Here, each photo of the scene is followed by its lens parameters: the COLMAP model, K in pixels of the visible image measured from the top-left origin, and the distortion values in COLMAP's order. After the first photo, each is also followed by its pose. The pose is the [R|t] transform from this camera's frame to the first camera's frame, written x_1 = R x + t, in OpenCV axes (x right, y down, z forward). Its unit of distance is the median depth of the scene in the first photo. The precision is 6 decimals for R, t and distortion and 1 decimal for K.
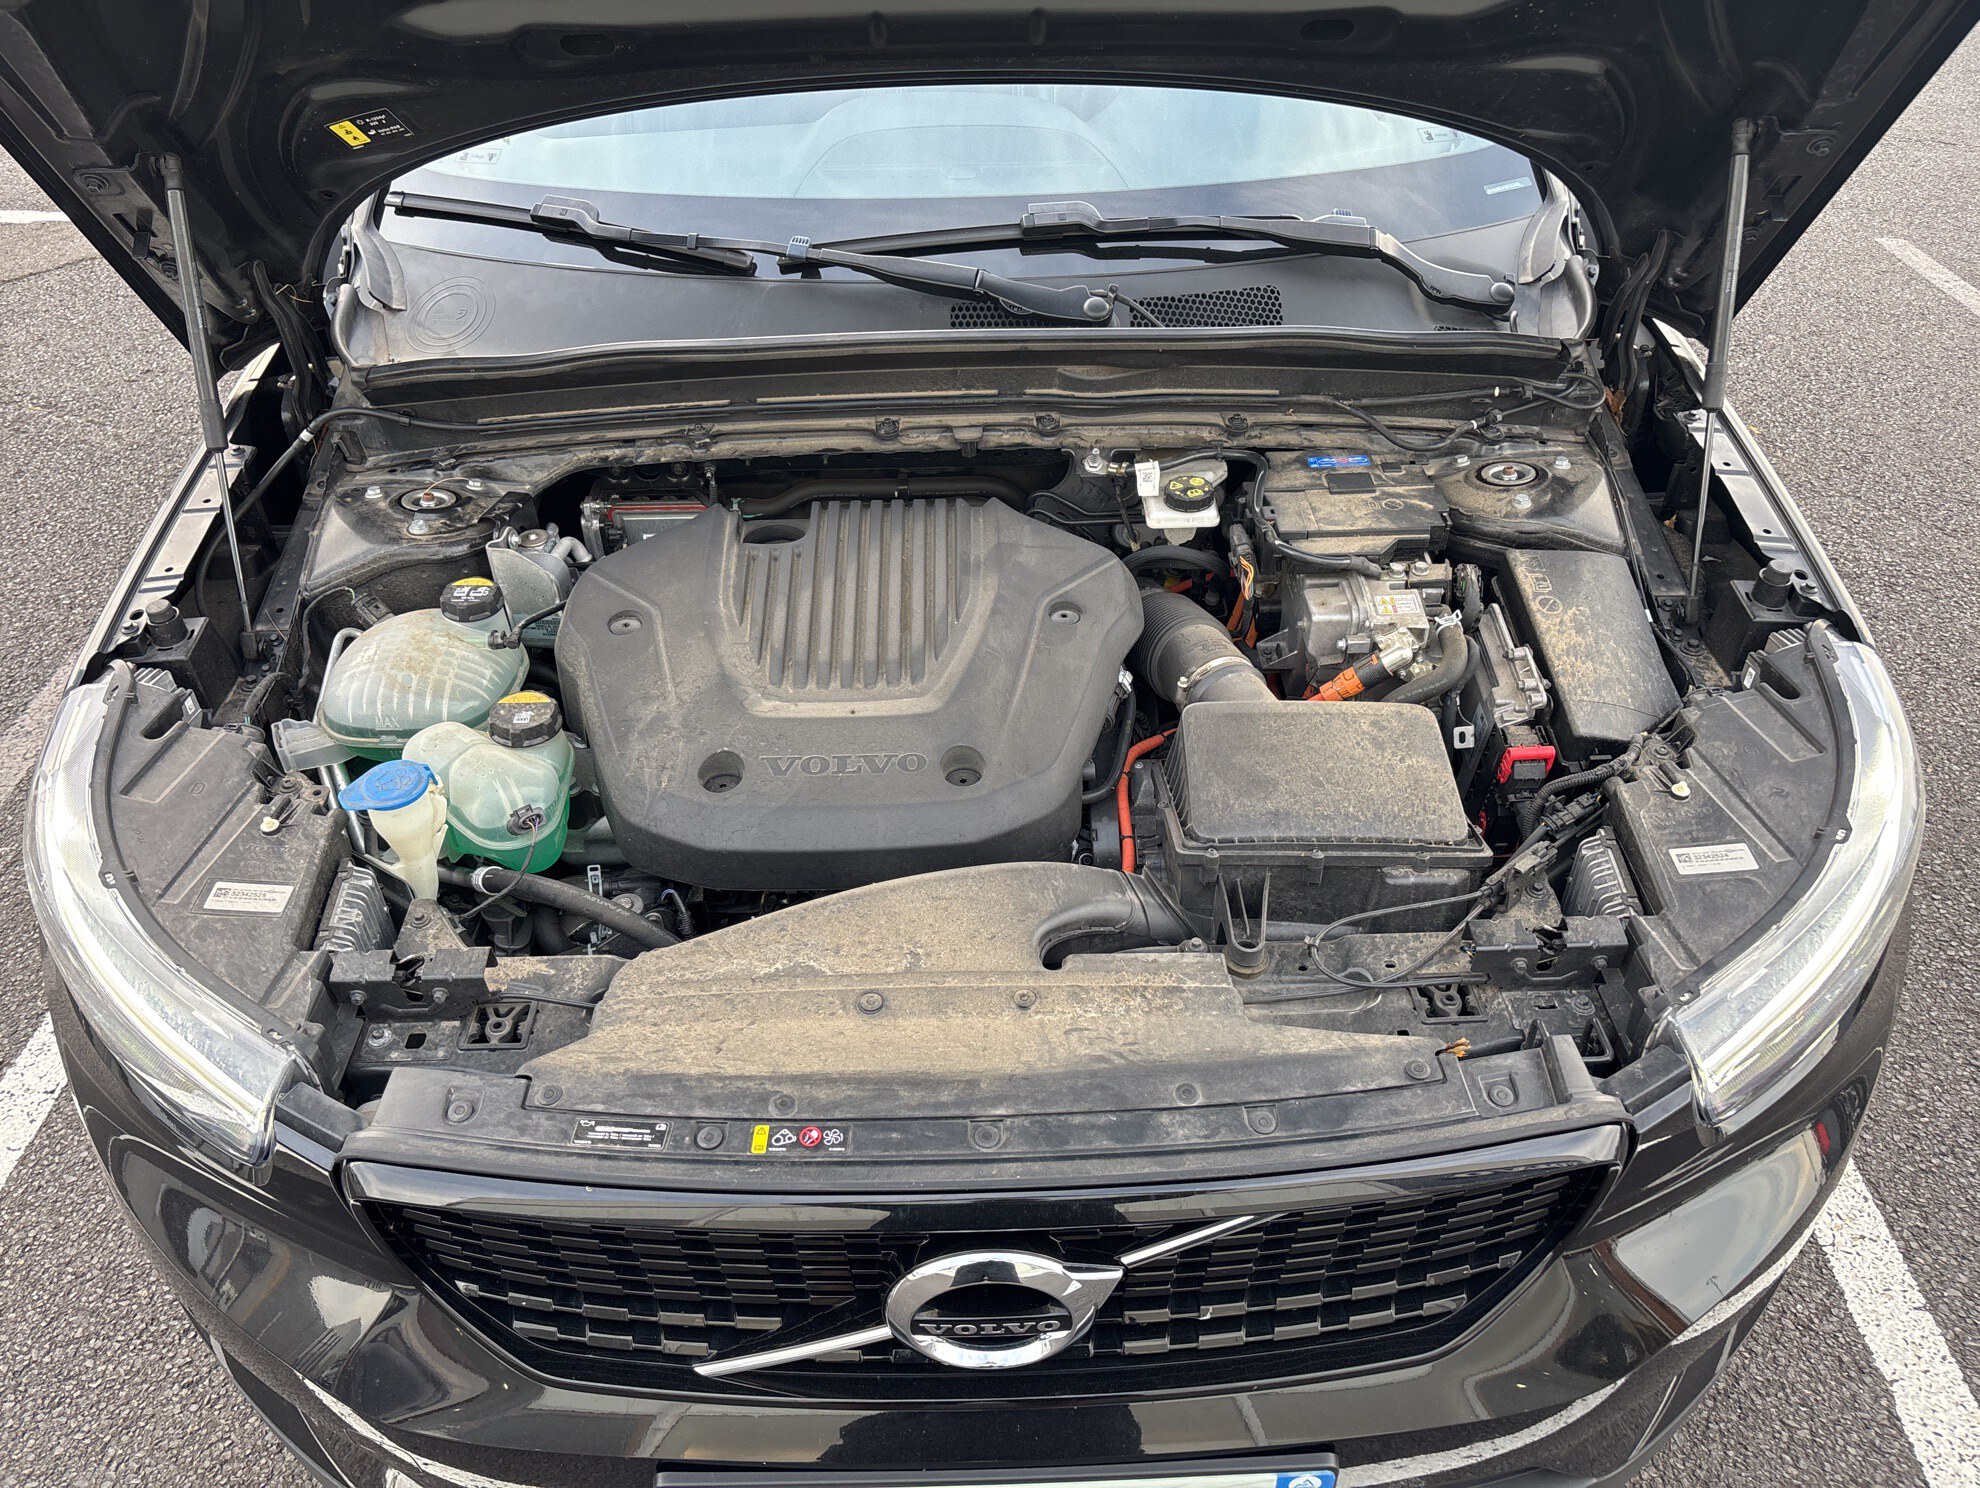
lens RADIAL K [[1482.1, 0, 990.0], [0, 1482.1, 744.0], [0, 0, 1]] dist [-0.003416, -0.003550]
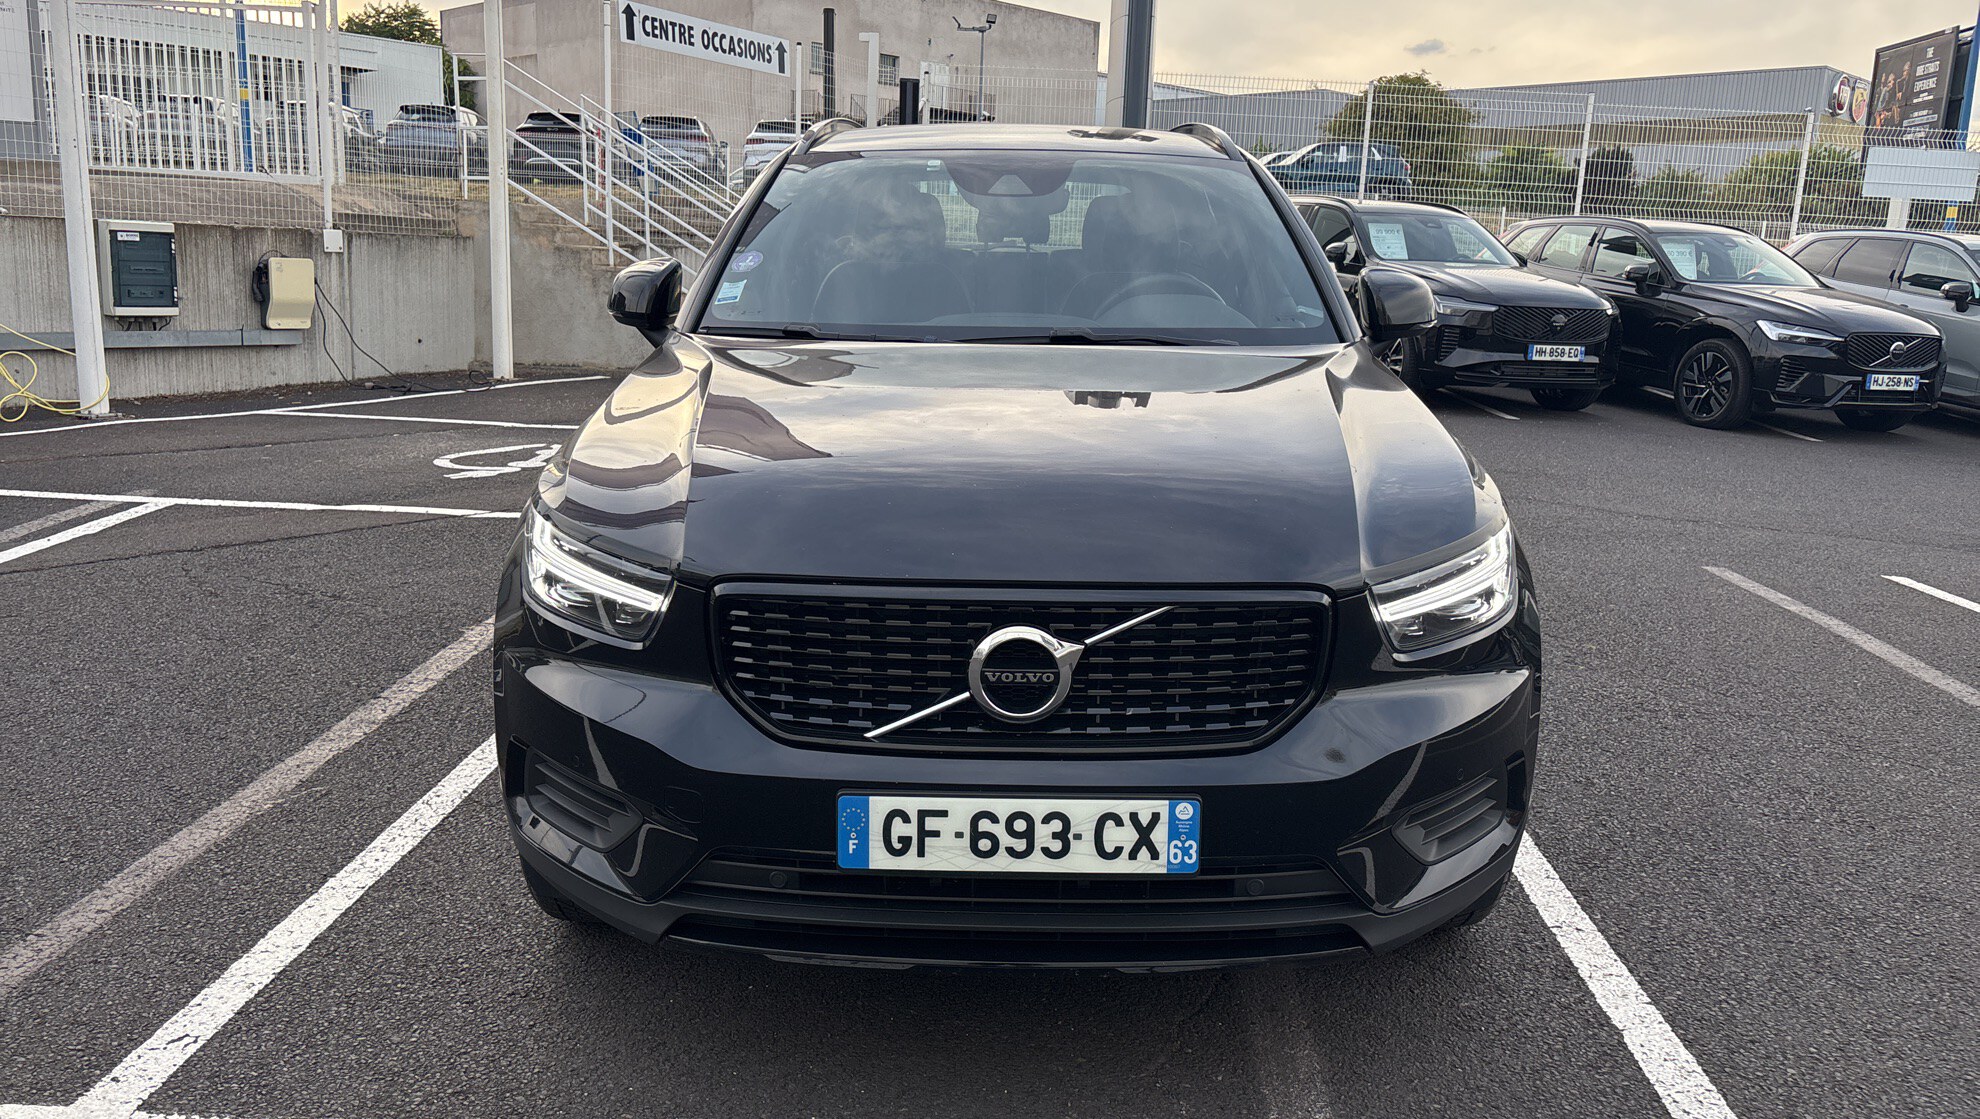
lens RADIAL K [[1458.7, 0, 993.8], [0, 1458.7, 567.8], [0, 0, 1]] dist [0.055350, -0.096574]
pose [[0.999147, 0.033835, -0.023689, 0.006881], [-0.040678, 0.905490, -0.422414, 1.020988], [0.007158, 0.423017, 0.906094, -0.813343]]
